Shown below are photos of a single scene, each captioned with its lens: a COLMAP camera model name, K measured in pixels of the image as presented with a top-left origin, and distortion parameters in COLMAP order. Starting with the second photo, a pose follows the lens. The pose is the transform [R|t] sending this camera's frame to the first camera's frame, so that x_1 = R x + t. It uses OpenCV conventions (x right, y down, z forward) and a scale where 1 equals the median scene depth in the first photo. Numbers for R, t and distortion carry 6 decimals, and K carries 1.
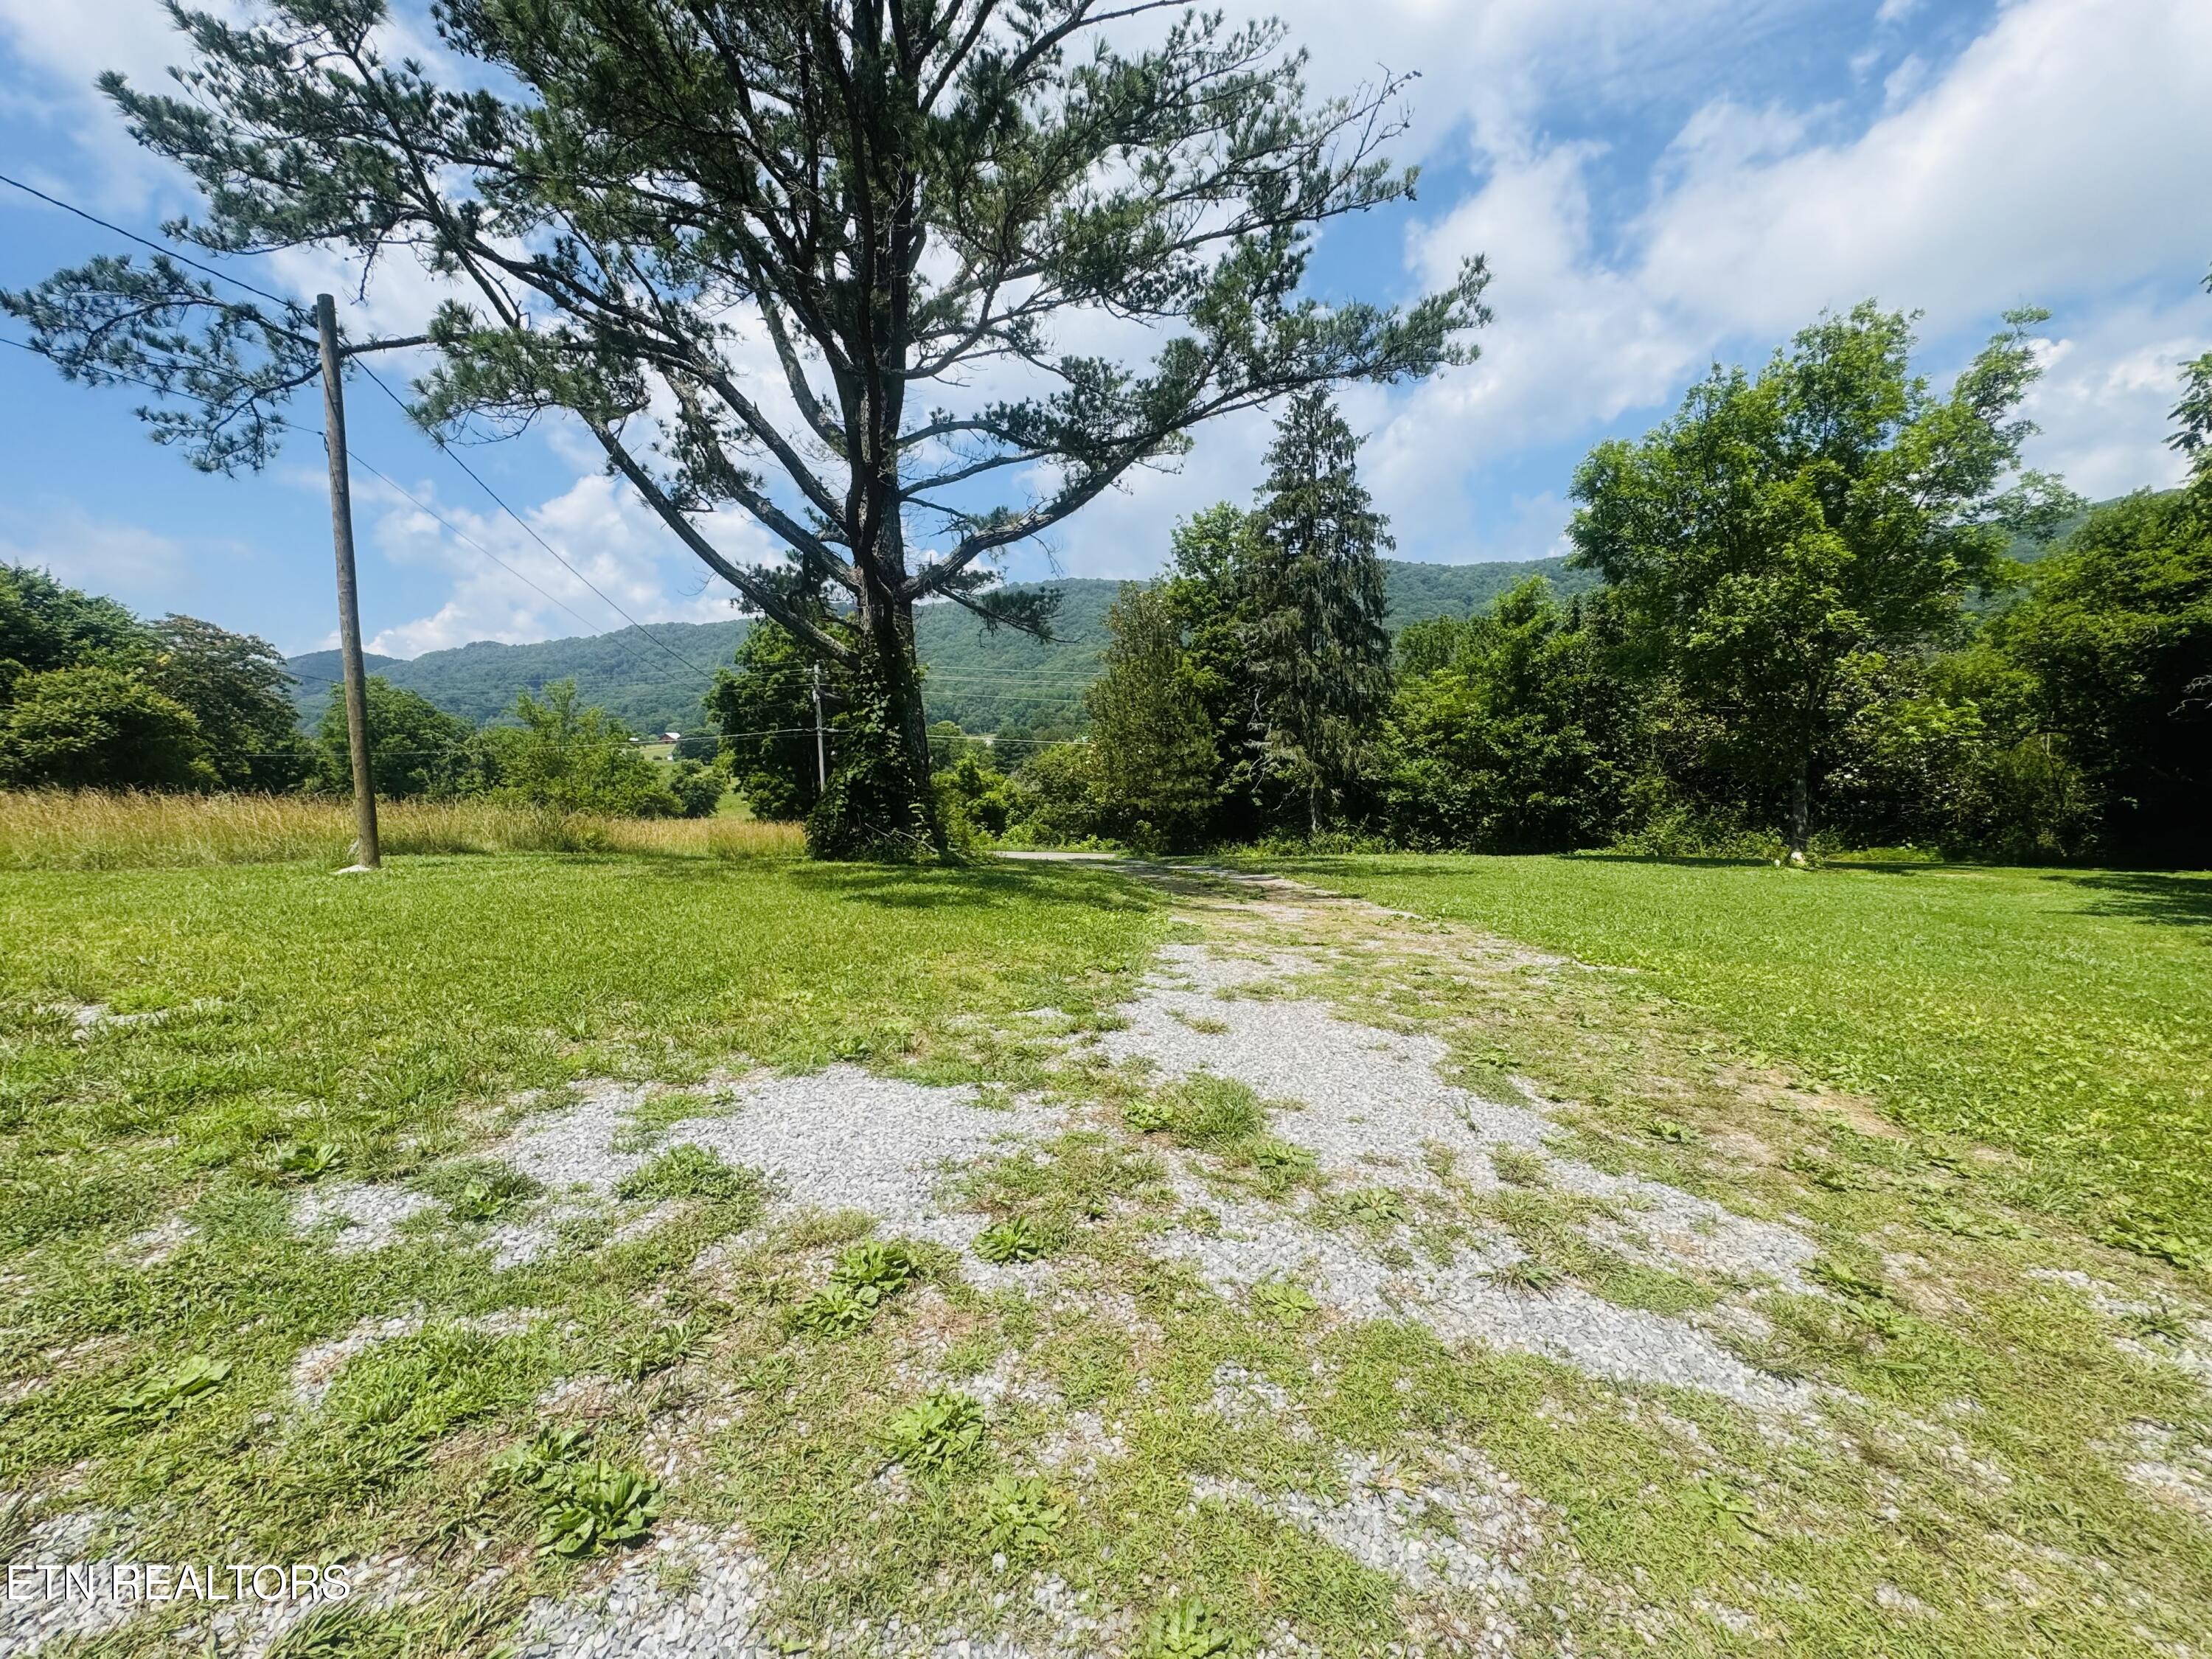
lens RADIAL K [[880.7, 0, 1106.0], [0, 880.7, 829.5], [0, 0, 1]] dist [-0.002119, -0.000285]
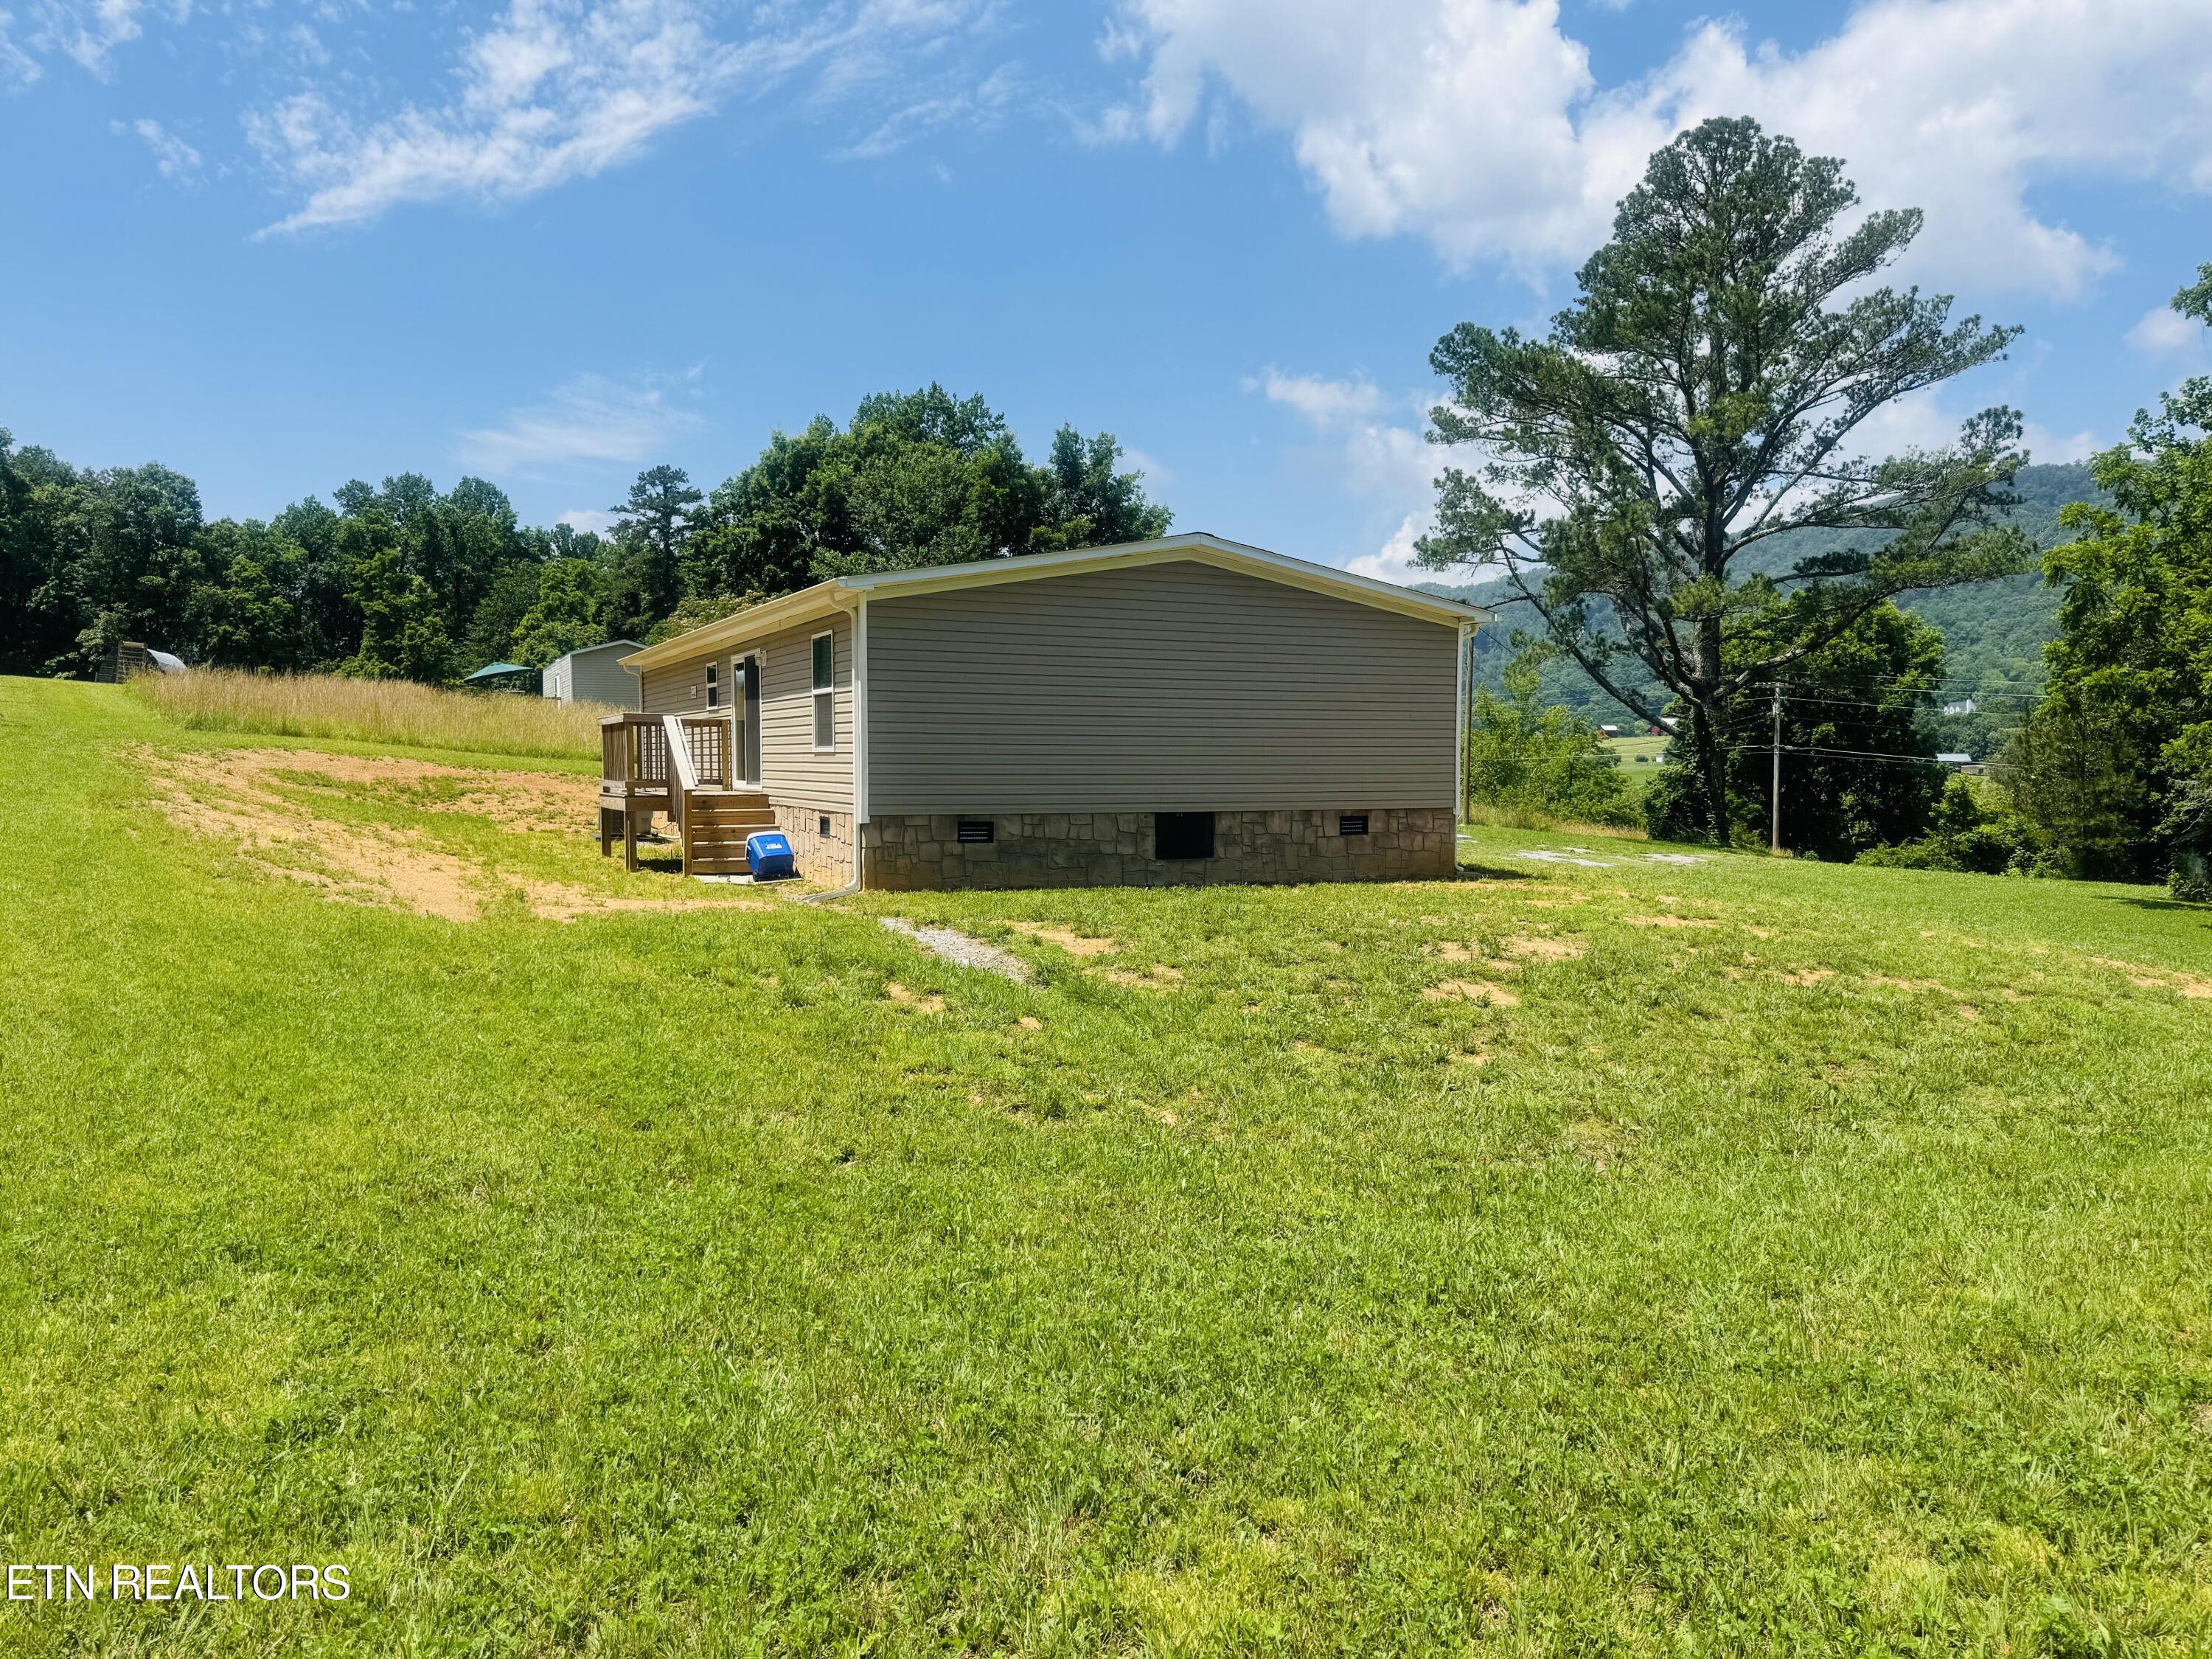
lens RADIAL K [[1520.2, 0, 1133.9], [0, 1520.2, 825.6], [0, 0, 1]] dist [0.063098, -0.092841]
pose [[0.701996, 0.055760, -0.709995, 0.850362], [-0.082532, 0.996583, -0.003335, 0.072358], [0.707383, 0.060939, 0.704199, -1.465276]]
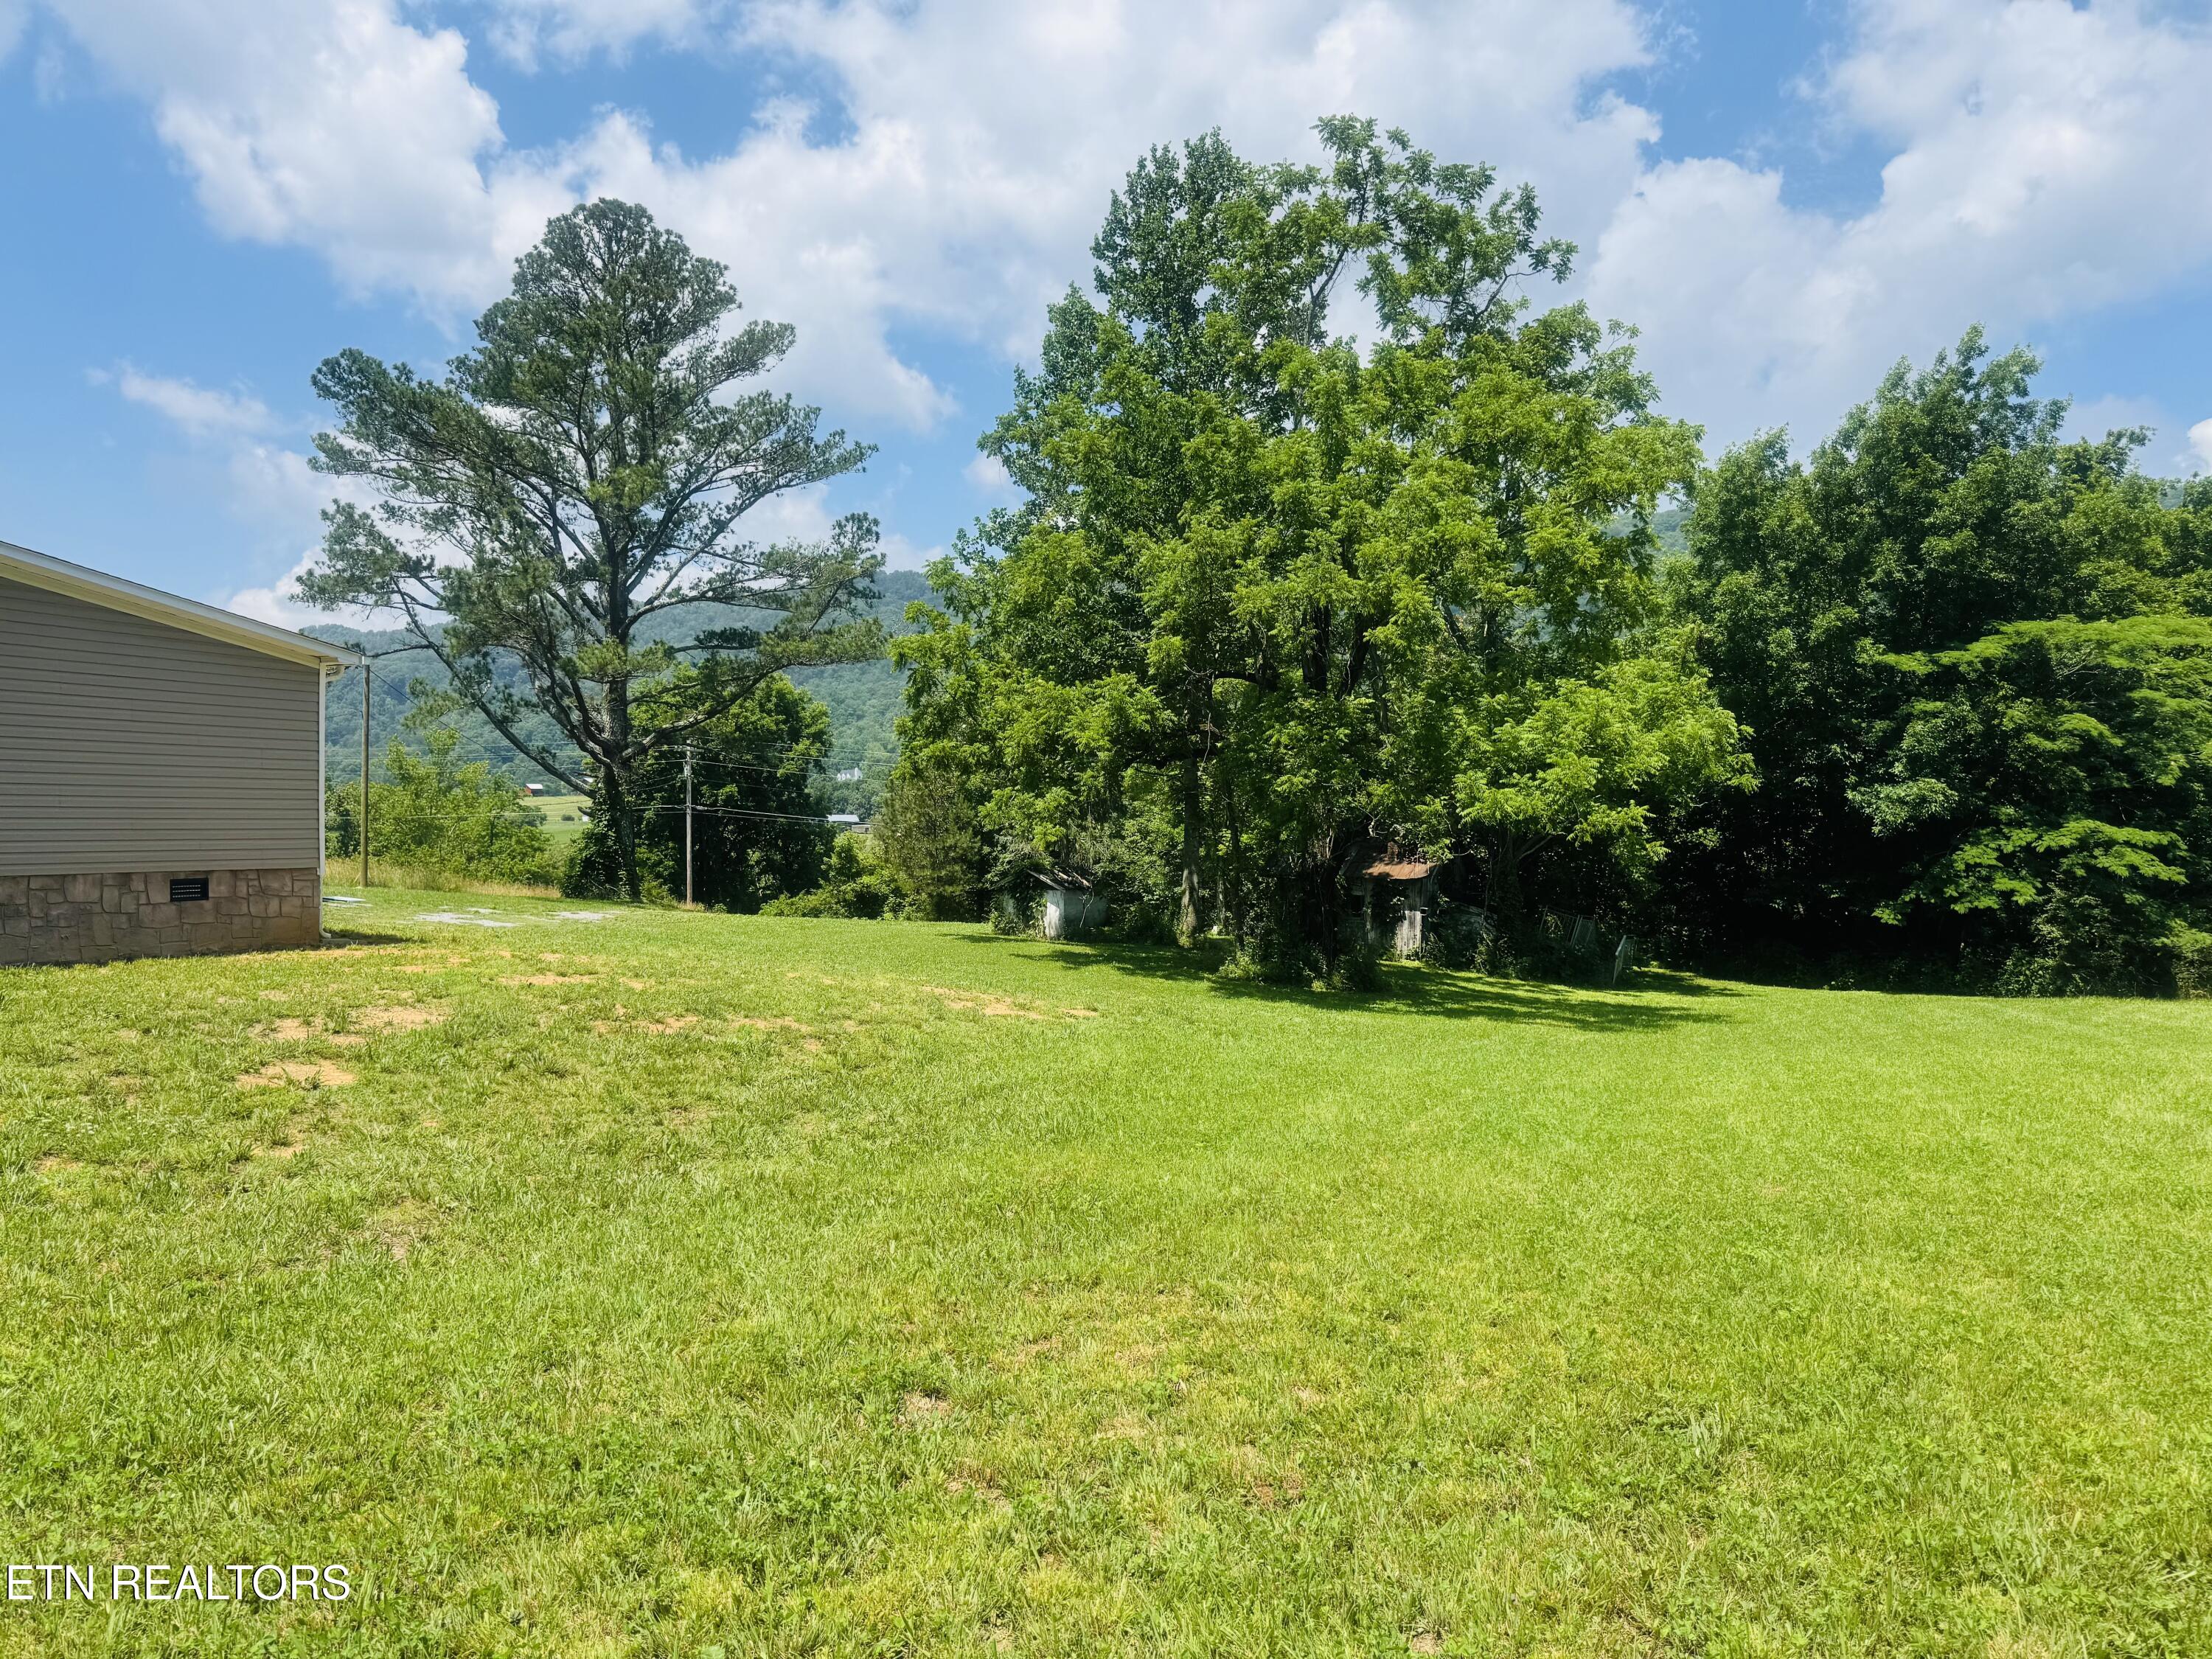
lens RADIAL K [[1504.8, 0, 1095.4], [0, 1504.8, 846.0], [0, 0, 1]] dist [0.049951, -0.081132]
pose [[0.990180, 0.030847, -0.136350, 0.864276], [-0.040701, 0.996711, -0.070083, 0.071186], [0.133740, 0.074944, 0.988179, -1.442272]]
